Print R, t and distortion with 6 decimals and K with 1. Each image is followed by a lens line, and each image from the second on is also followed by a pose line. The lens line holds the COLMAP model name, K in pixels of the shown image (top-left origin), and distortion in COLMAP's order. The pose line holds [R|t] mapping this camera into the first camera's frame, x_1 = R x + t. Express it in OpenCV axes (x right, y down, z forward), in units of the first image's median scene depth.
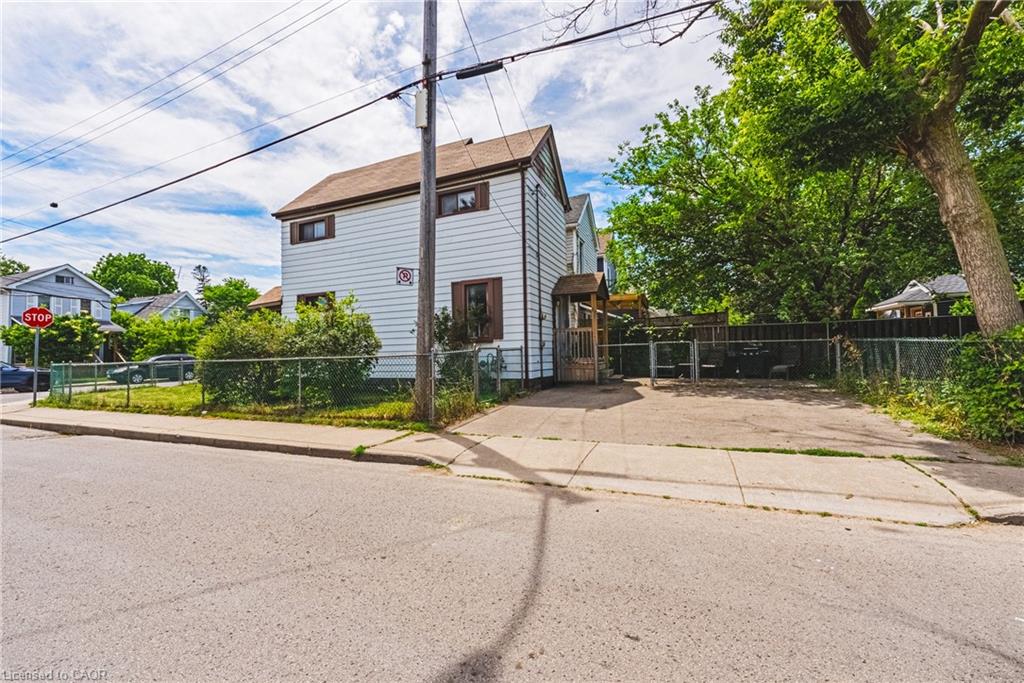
lens RADIAL K [[406.7, 0, 511.9], [0, 406.7, 337.8], [0, 0, 1]] dist [0.000310, 0.000119]
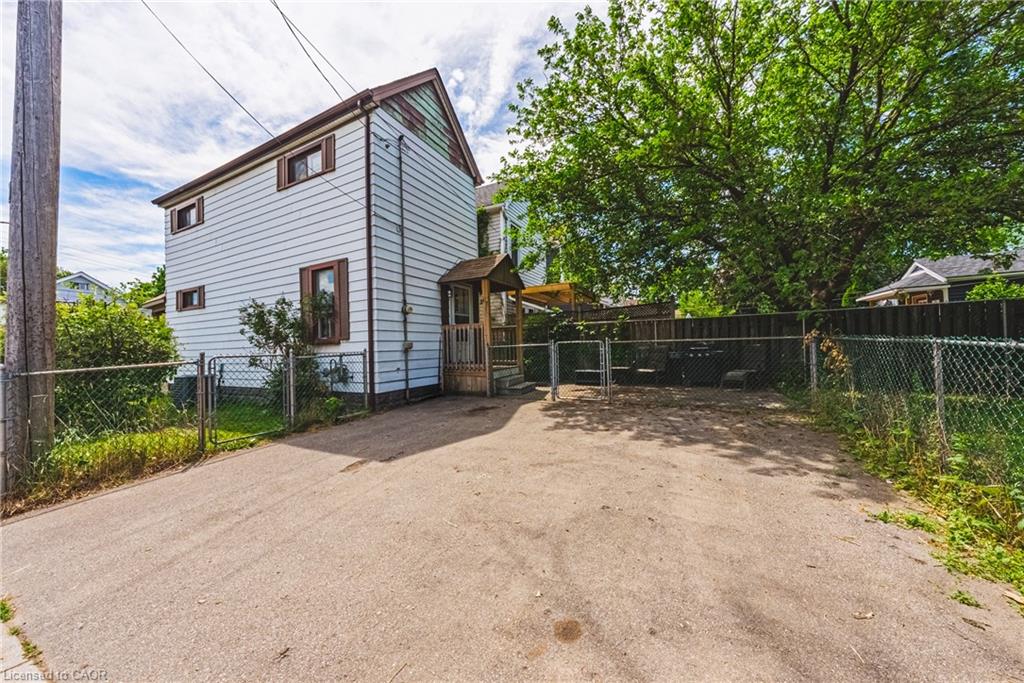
lens RADIAL K [[343.9, 0, 512.0], [0, 343.9, 341.5], [0, 0, 1]] dist [-0.001557, -0.000059]
pose [[0.997645, -0.009040, -0.067989, 0.300400], [0.010654, 0.999669, 0.023401, -0.005467], [0.067755, -0.024070, 0.997412, 0.352520]]
